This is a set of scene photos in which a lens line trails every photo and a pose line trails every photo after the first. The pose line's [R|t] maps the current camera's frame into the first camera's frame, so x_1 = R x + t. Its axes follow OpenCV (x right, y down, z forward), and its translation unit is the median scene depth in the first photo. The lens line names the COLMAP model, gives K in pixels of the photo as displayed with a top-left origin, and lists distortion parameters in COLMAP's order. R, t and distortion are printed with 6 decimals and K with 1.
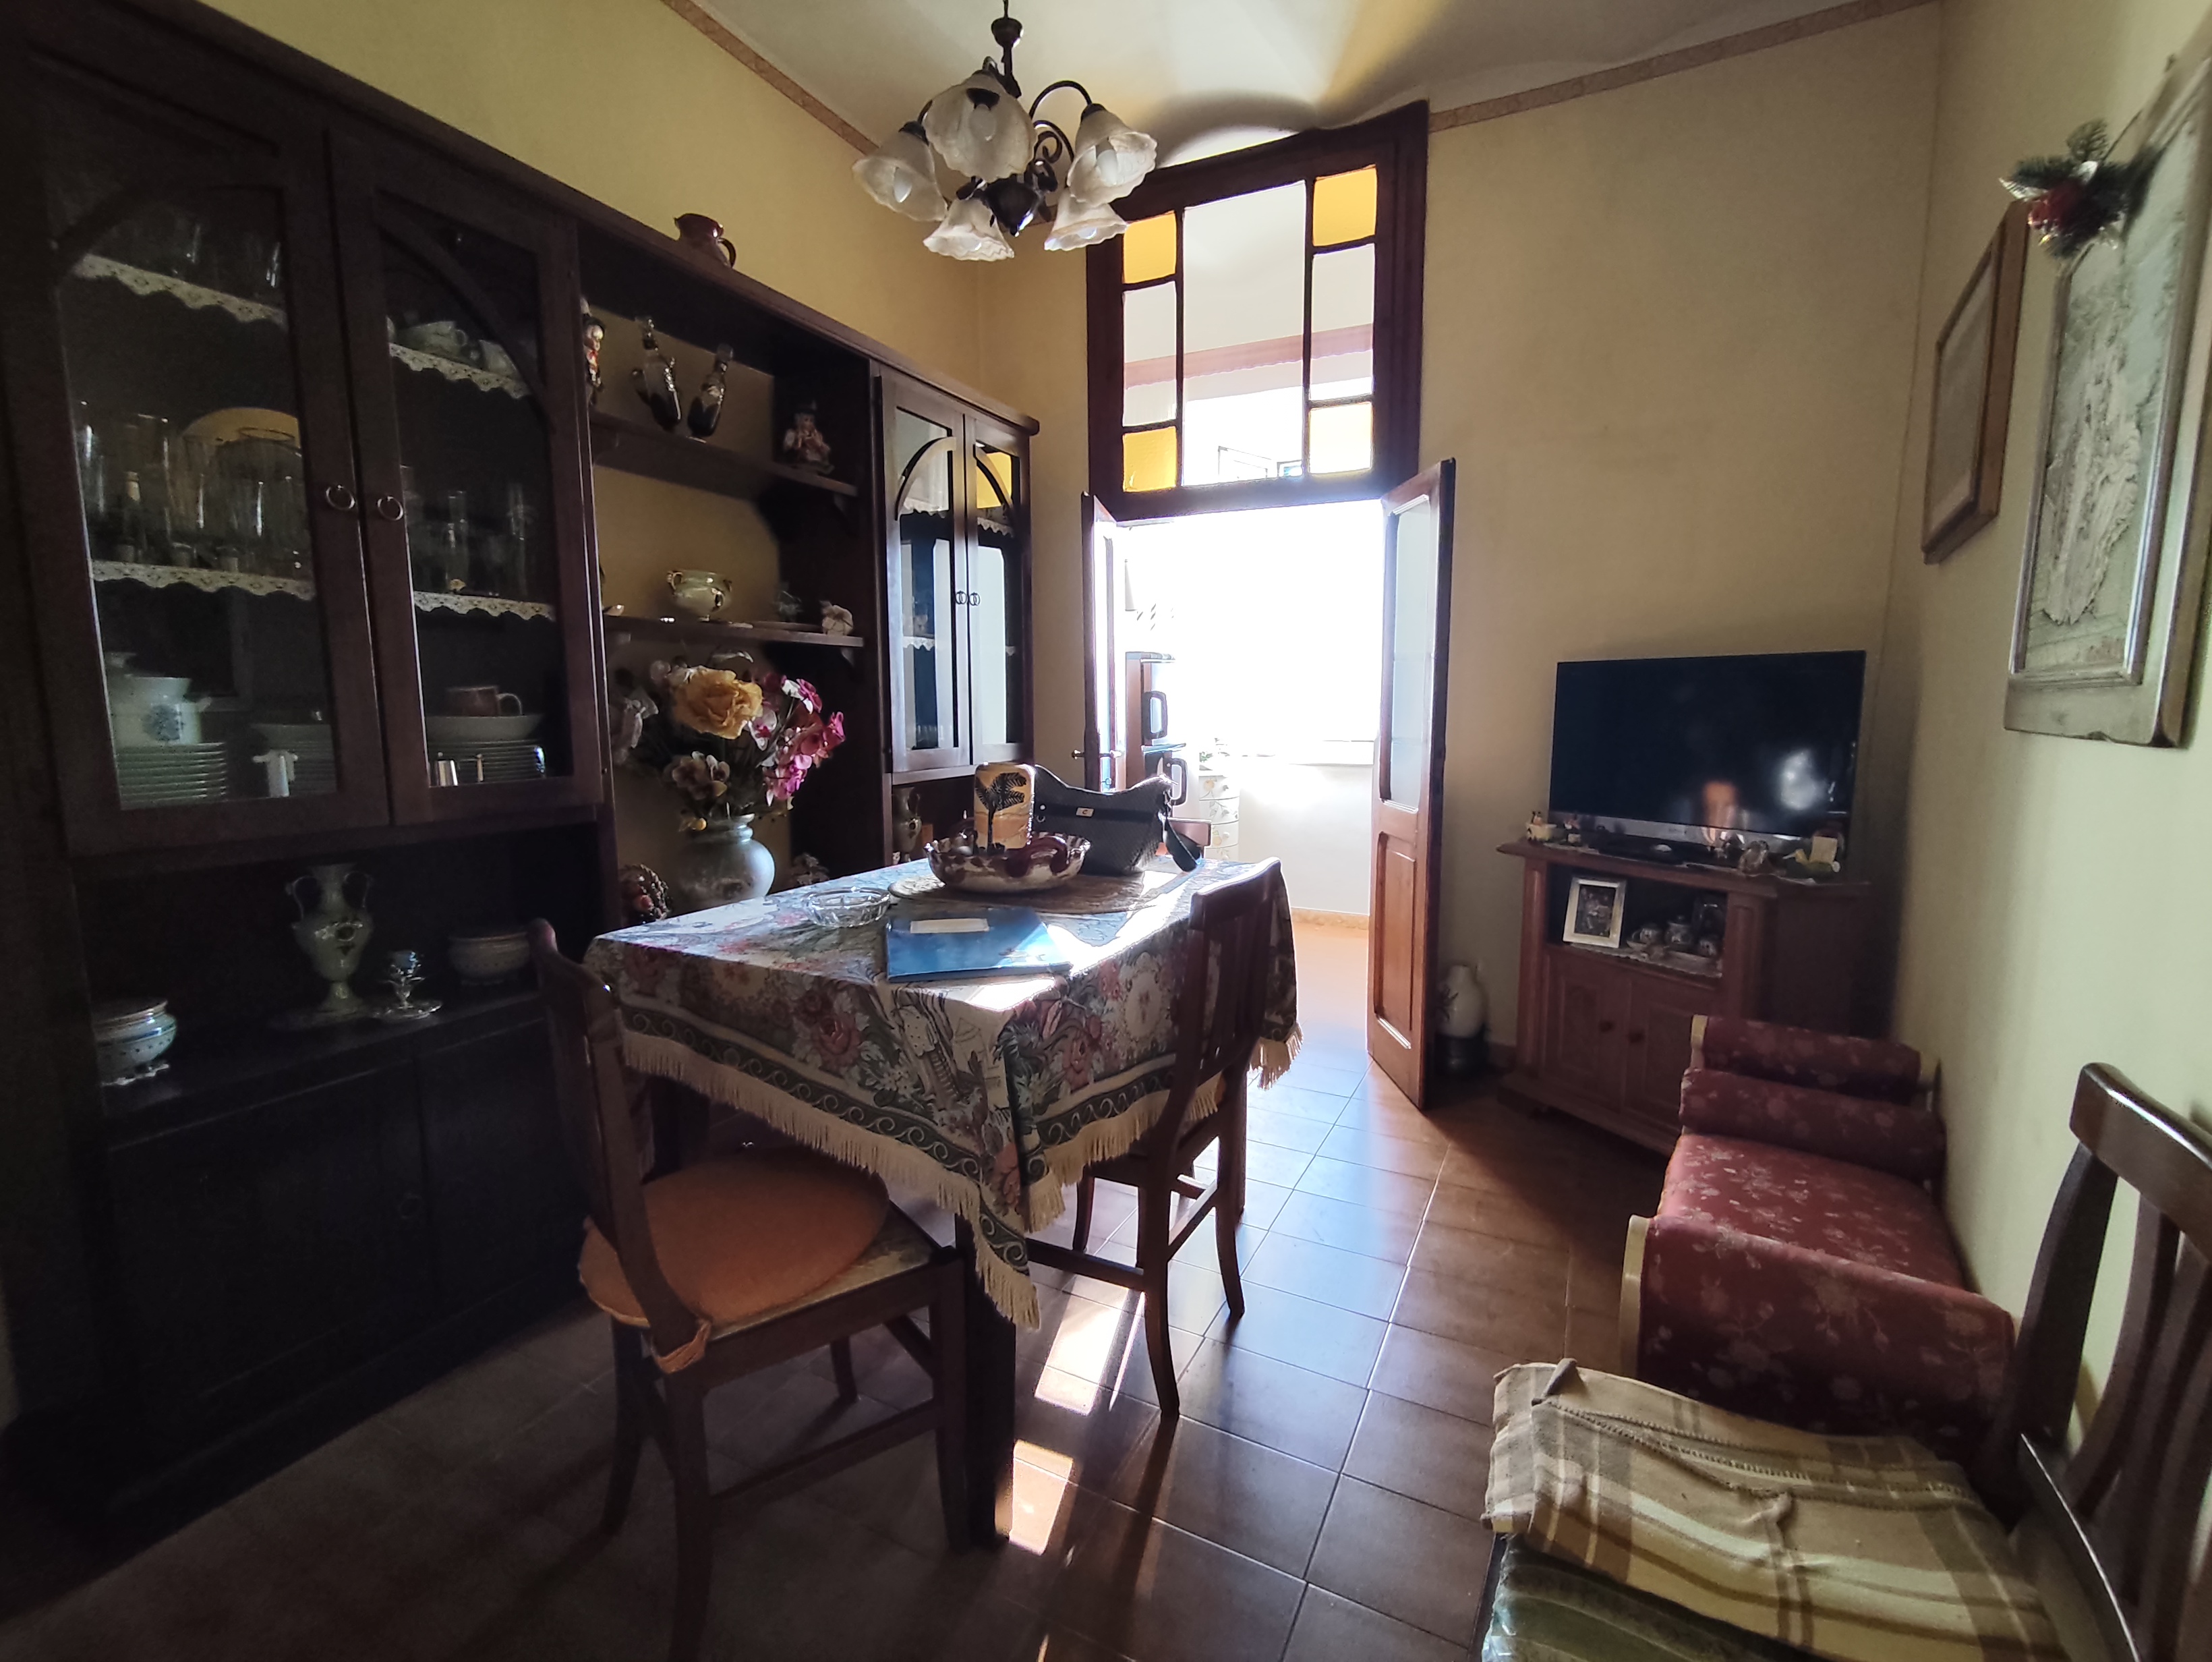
lens RADIAL K [[984.4, 0, 1112.4], [0, 984.4, 826.9], [0, 0, 1]] dist [-0.004893, 0.008289]
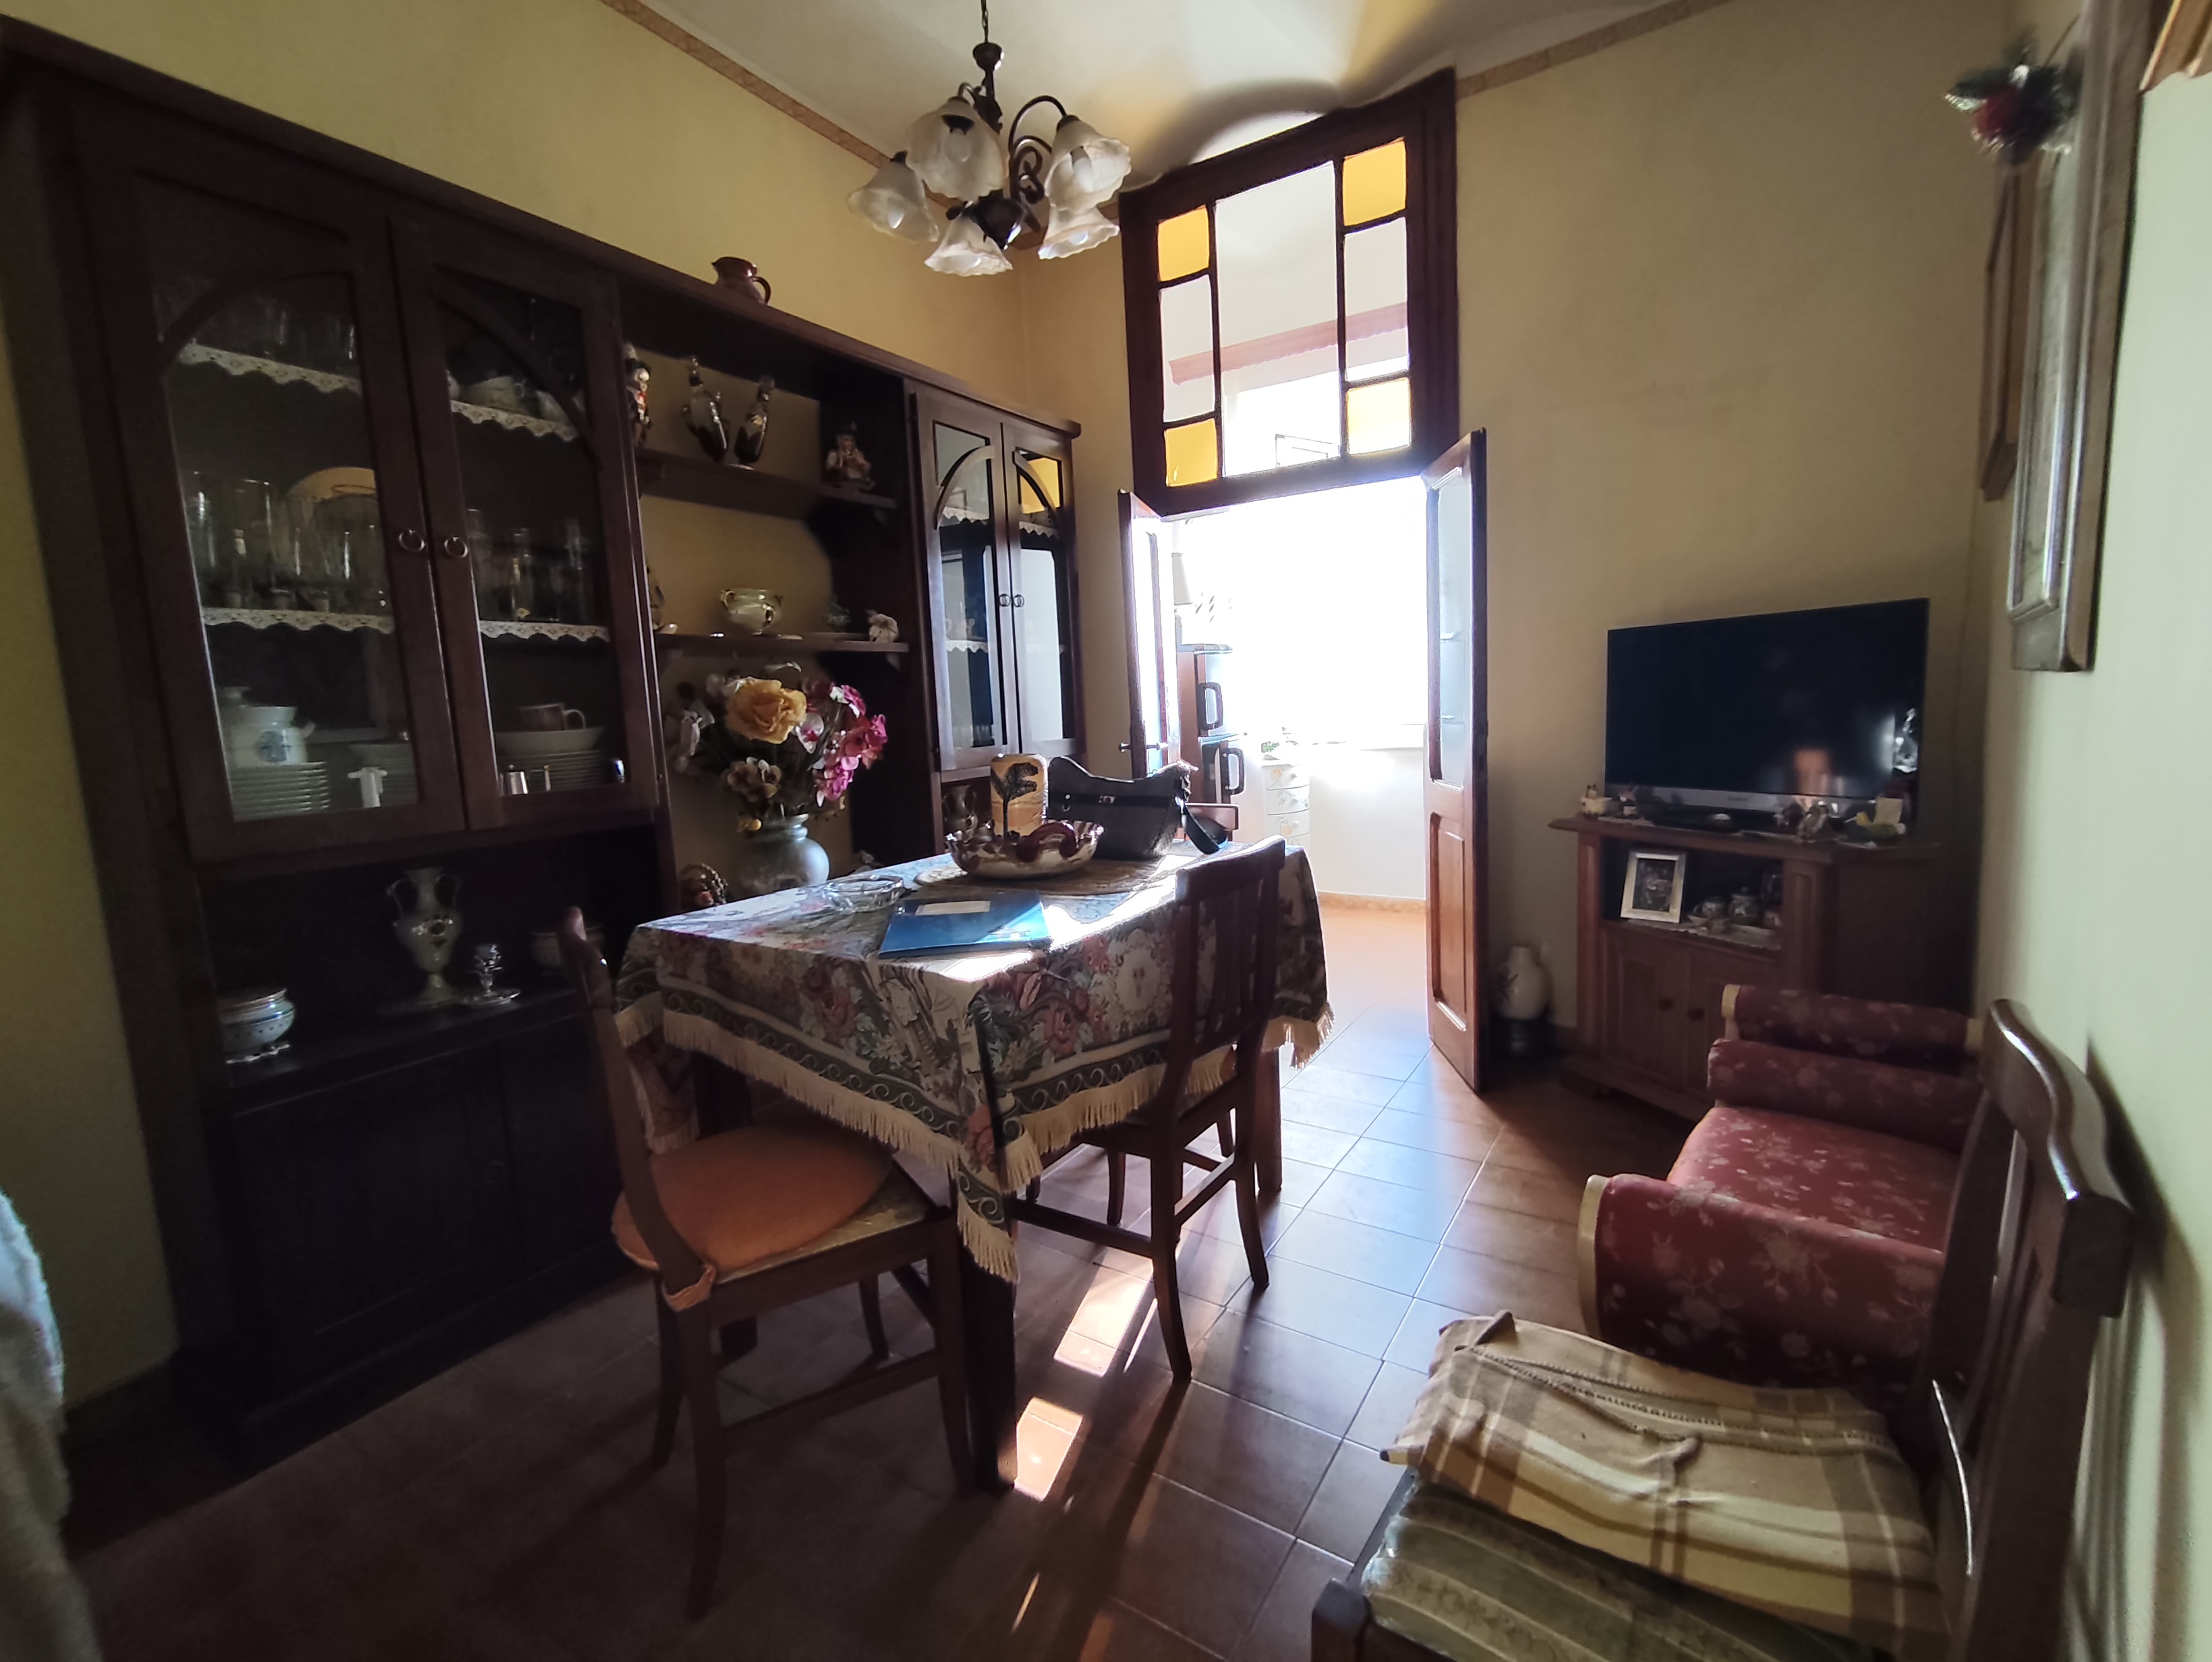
lens RADIAL K [[984.4, 0, 1112.4], [0, 984.4, 826.9], [0, 0, 1]] dist [-0.004893, 0.008289]
pose [[0.993204, -0.033412, -0.111487, 0.113507], [0.033364, 0.999441, -0.002293, 0.019862], [0.111501, -0.001442, 0.993763, -0.027634]]
